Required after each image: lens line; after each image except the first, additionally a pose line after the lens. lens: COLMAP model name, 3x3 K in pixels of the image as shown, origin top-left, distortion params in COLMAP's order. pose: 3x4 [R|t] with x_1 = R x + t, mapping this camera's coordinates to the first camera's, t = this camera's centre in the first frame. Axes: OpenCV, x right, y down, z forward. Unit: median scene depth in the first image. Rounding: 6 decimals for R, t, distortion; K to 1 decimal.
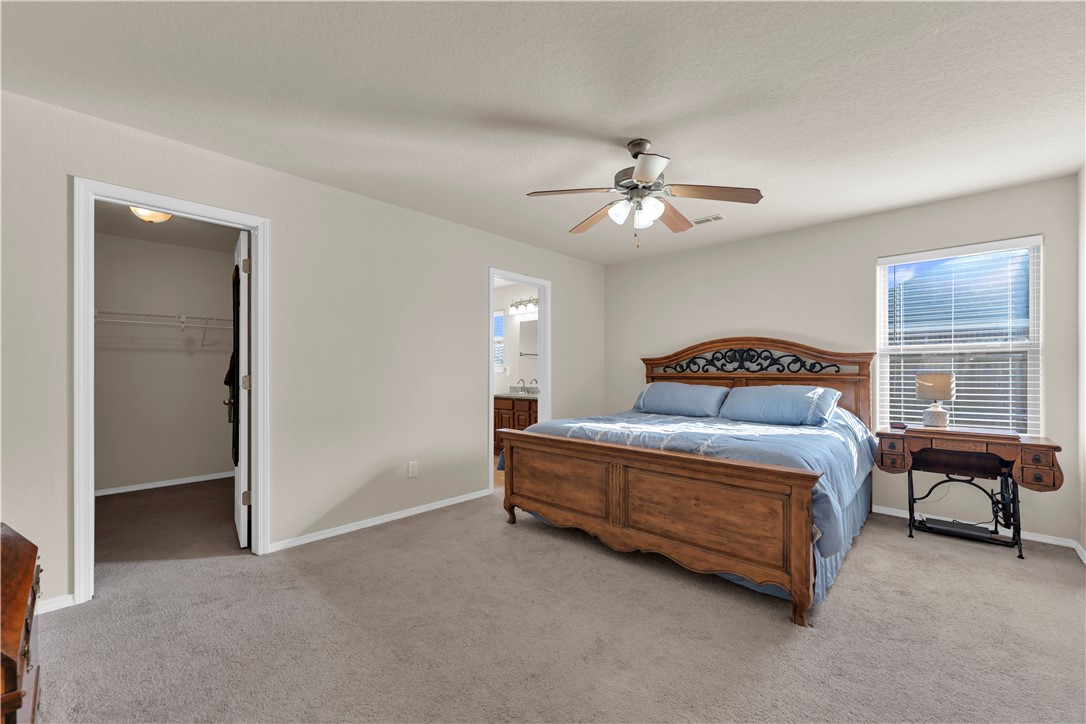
lens RADIAL K [[440.0, 0, 540.9], [0, 440.0, 363.6], [0, 0, 1]] dist [0.004127, -0.000960]
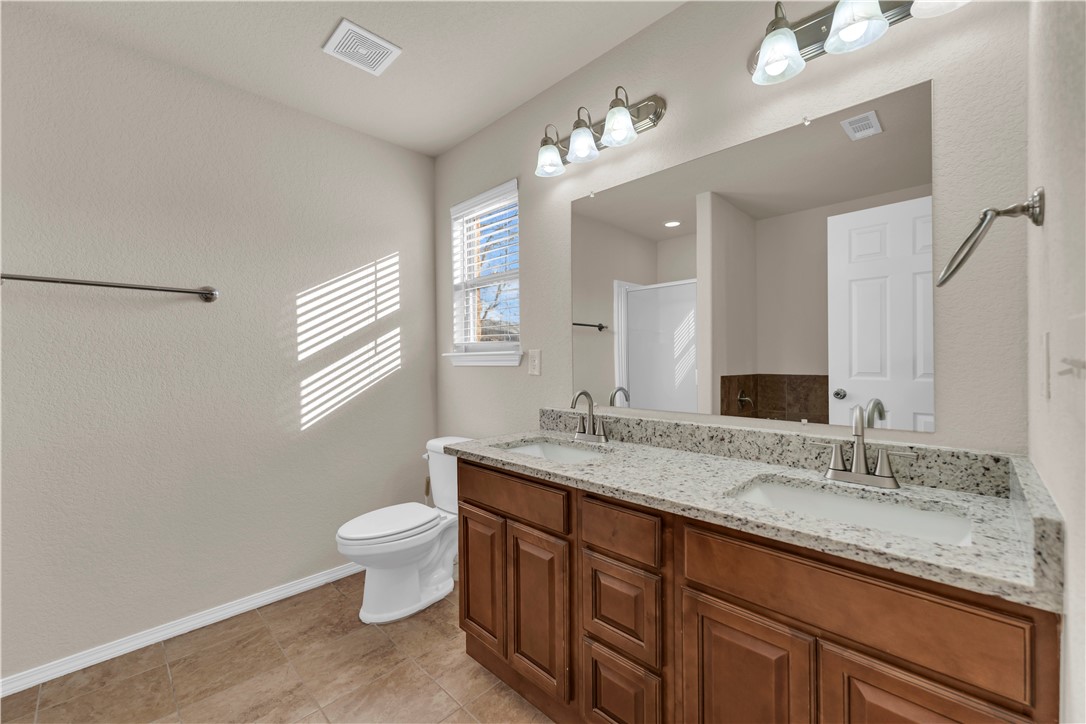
lens RADIAL K [[440.0, 0, 544.3], [0, 440.0, 366.9], [0, 0, 1]] dist [0.004127, -0.000960]
pose [[0.999735, -0.008144, -0.021517, -0.067254], [0.008121, 0.999966, -0.001137, 0.021664], [0.021525, 0.000962, 0.999768, 0.761116]]
